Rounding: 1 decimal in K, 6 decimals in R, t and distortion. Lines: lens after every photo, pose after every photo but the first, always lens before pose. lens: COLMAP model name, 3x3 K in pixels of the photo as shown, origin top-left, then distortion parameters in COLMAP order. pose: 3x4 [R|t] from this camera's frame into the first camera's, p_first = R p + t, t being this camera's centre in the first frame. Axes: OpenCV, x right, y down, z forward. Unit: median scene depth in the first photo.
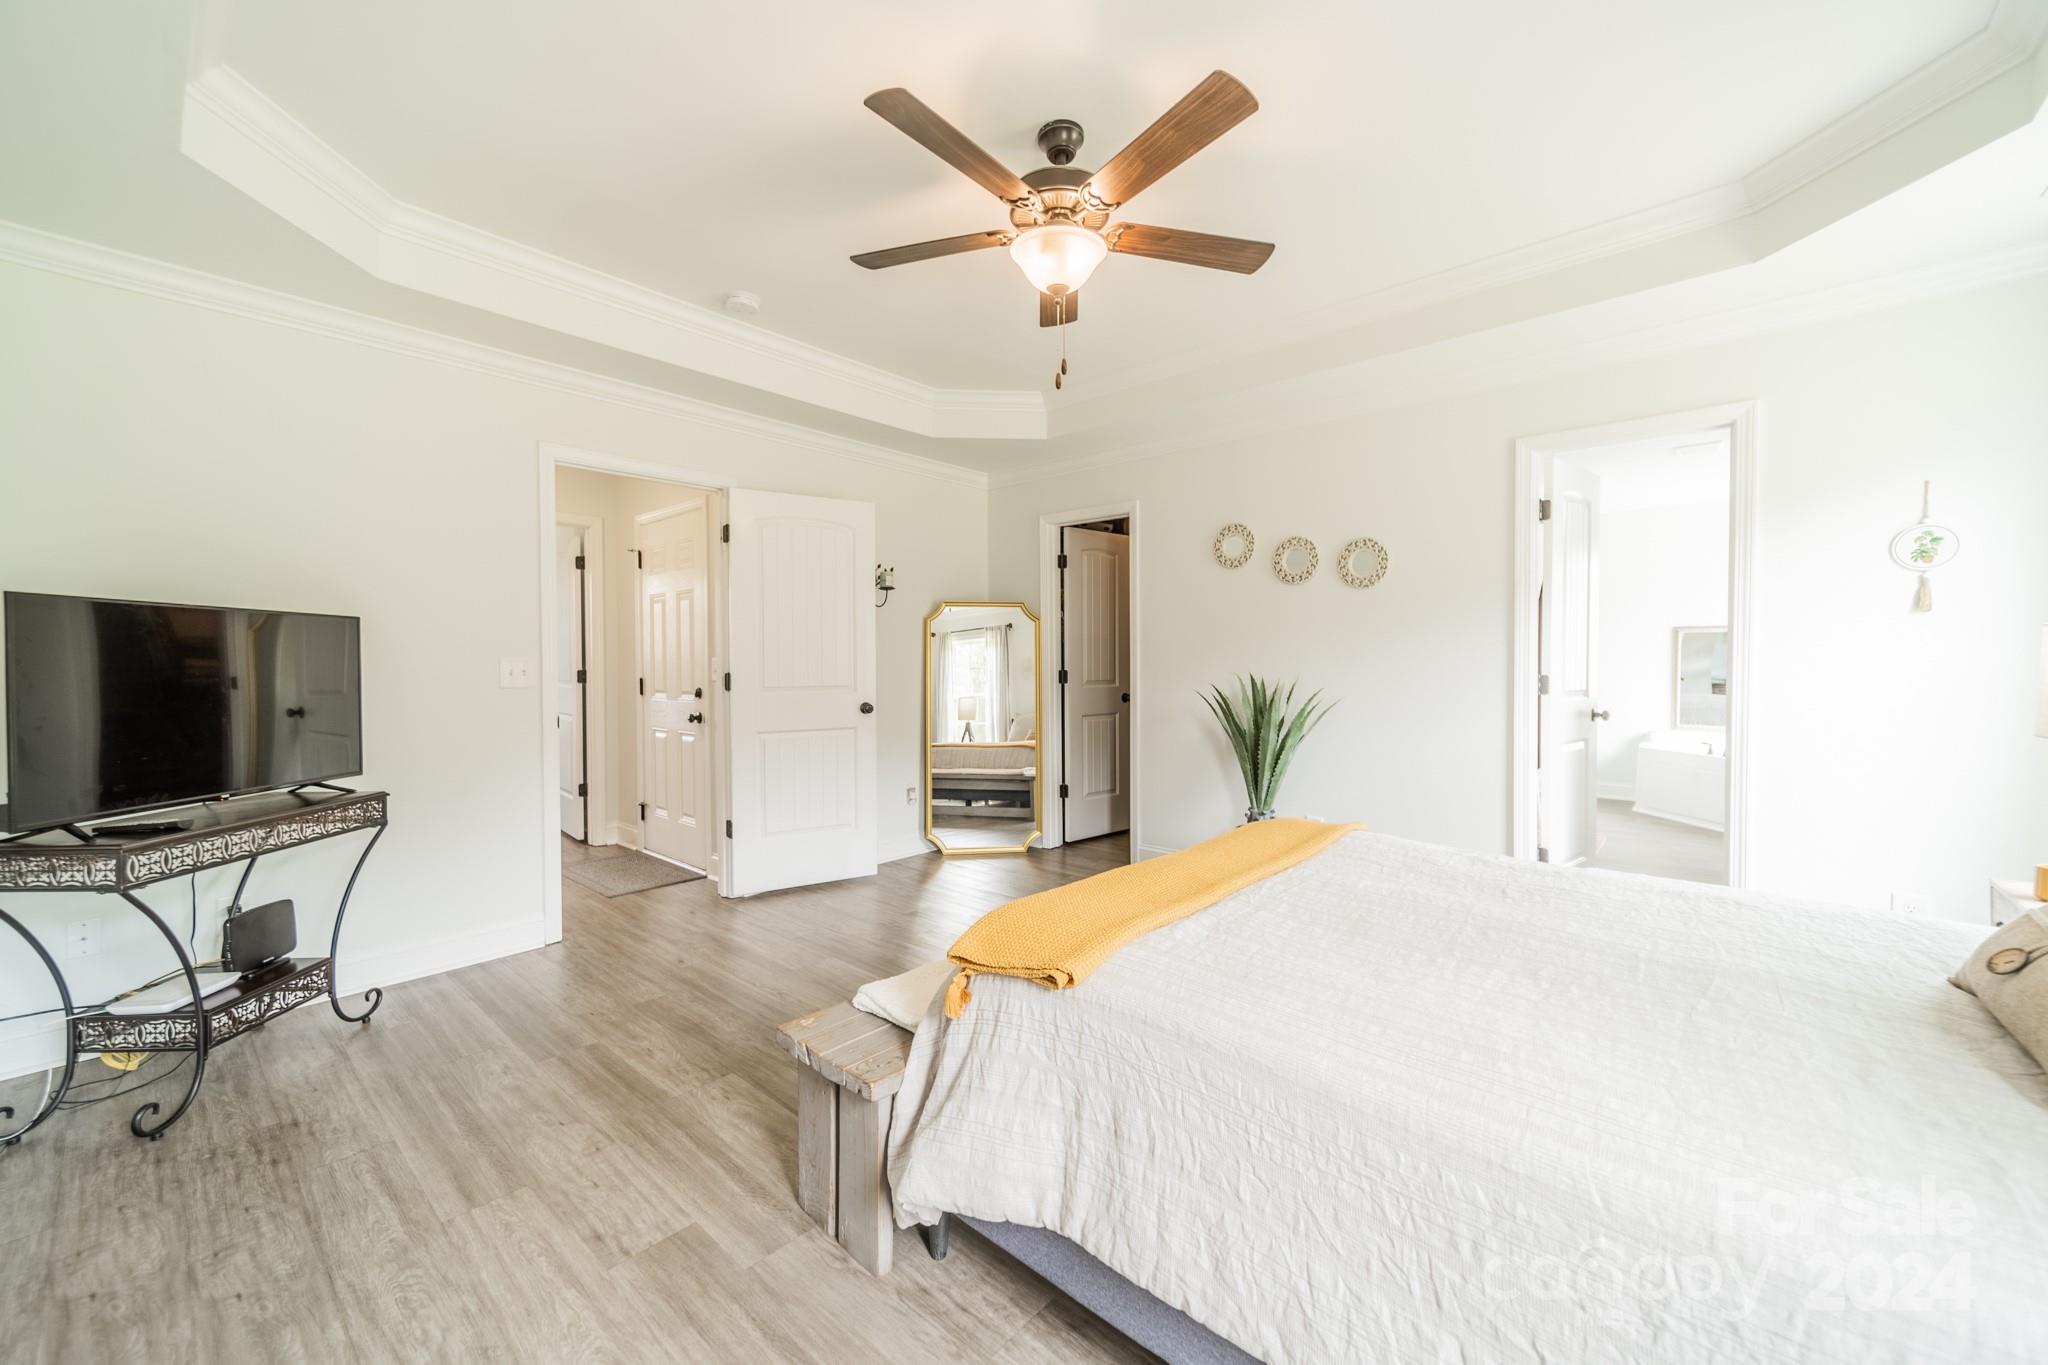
lens RADIAL K [[733.7, 0, 1033.9], [0, 733.7, 676.4], [0, 0, 1]] dist [0.010488, 0.000112]
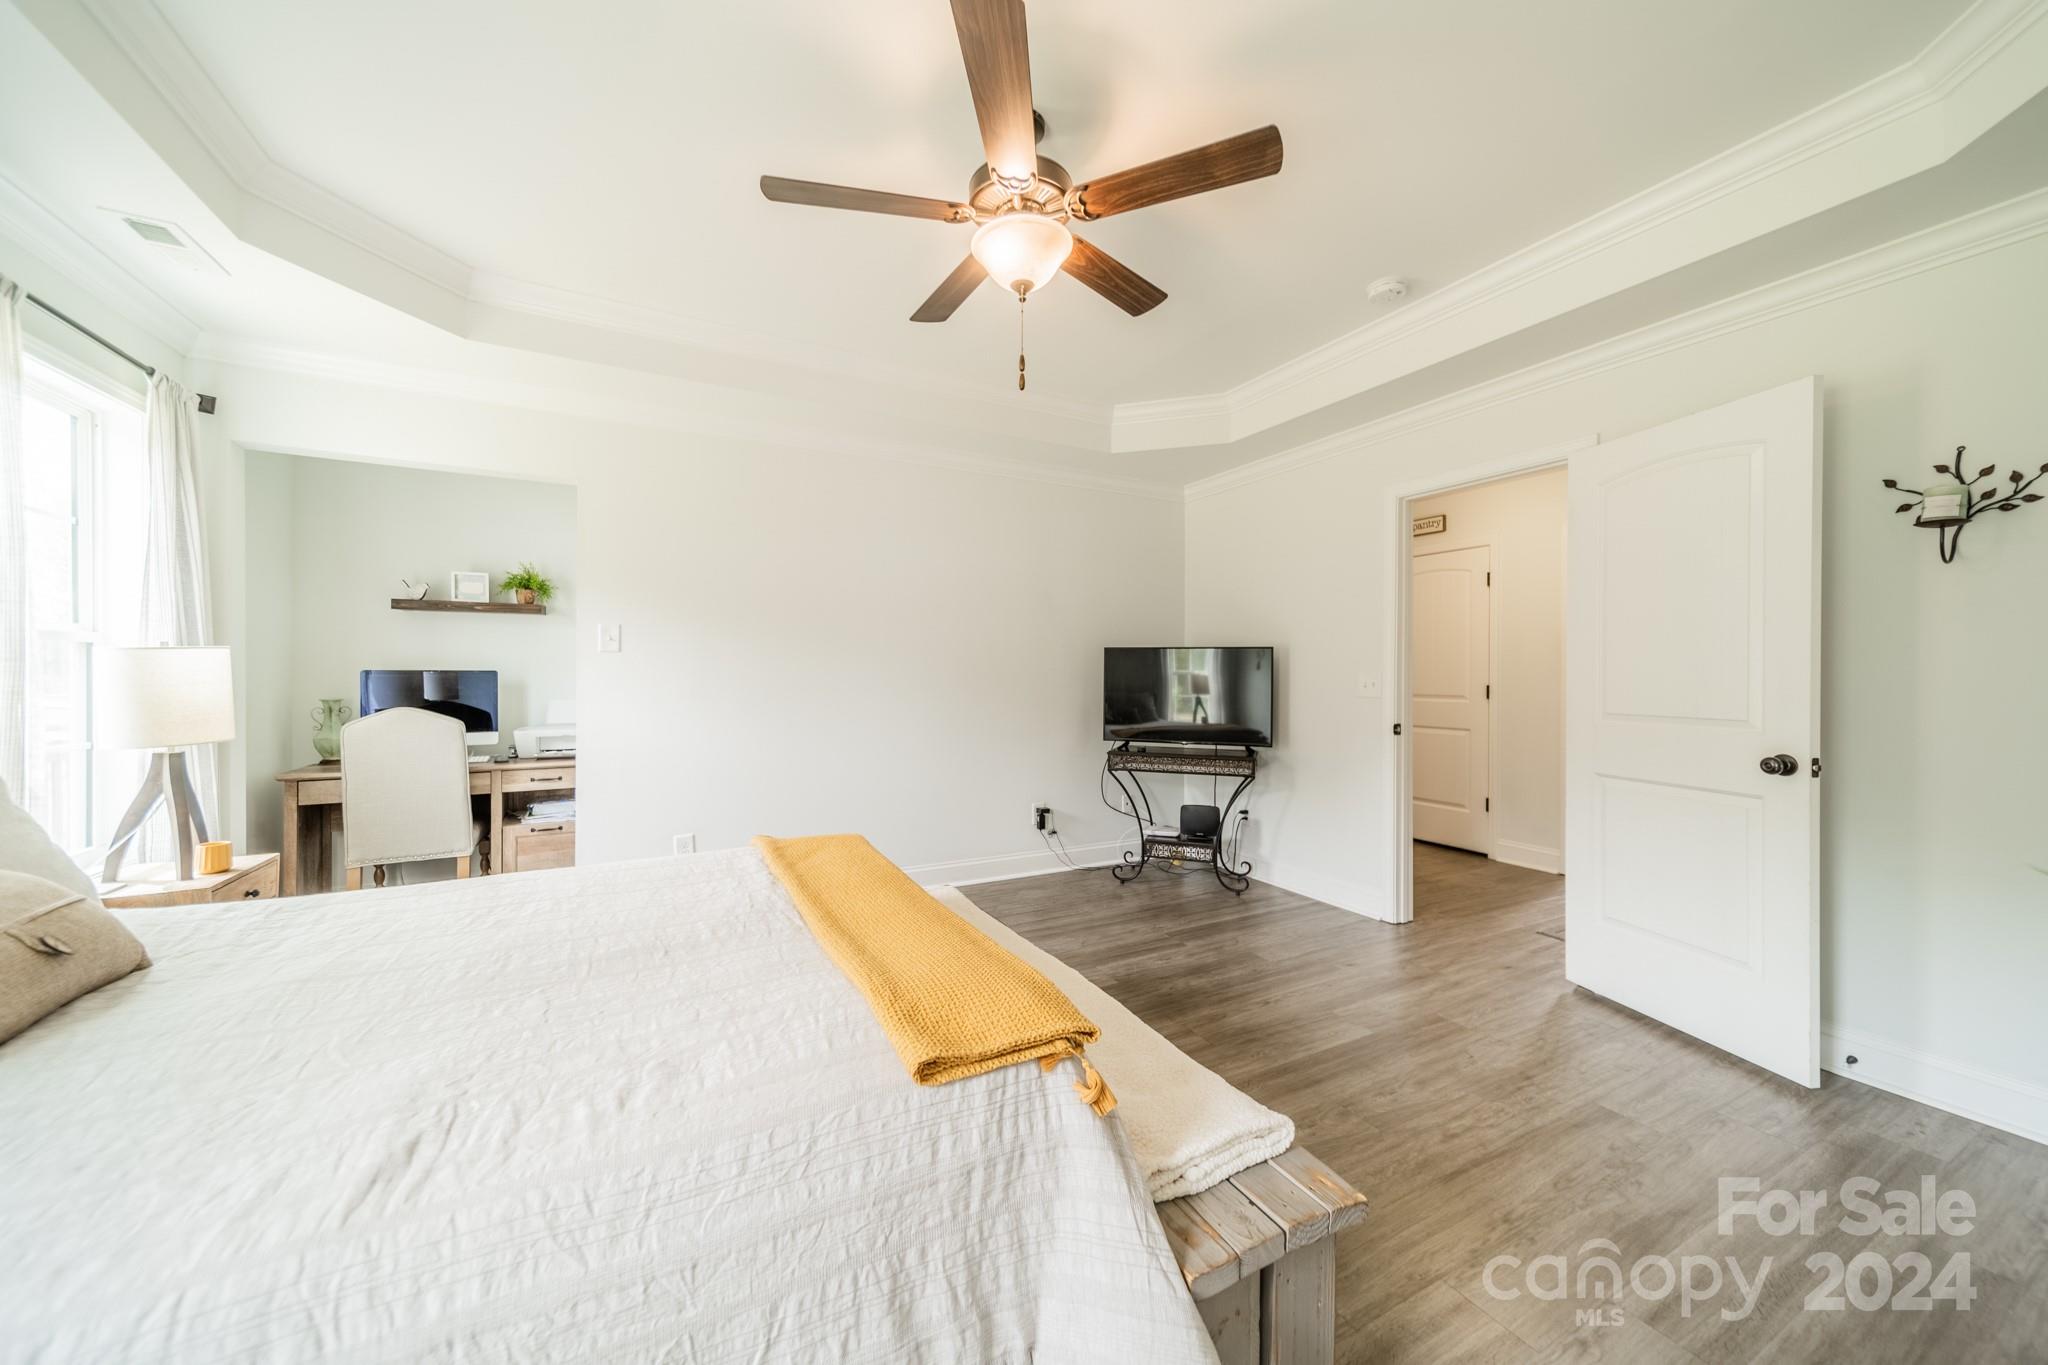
lens RADIAL K [[733.7, 0, 1033.9], [0, 733.7, 676.4], [0, 0, 1]] dist [0.010488, 0.000112]
pose [[-0.339462, 0.009980, -0.940567, 0.785628], [-0.014942, 0.999760, 0.016000, -0.036905], [0.940501, 0.019486, -0.339232, 1.127291]]
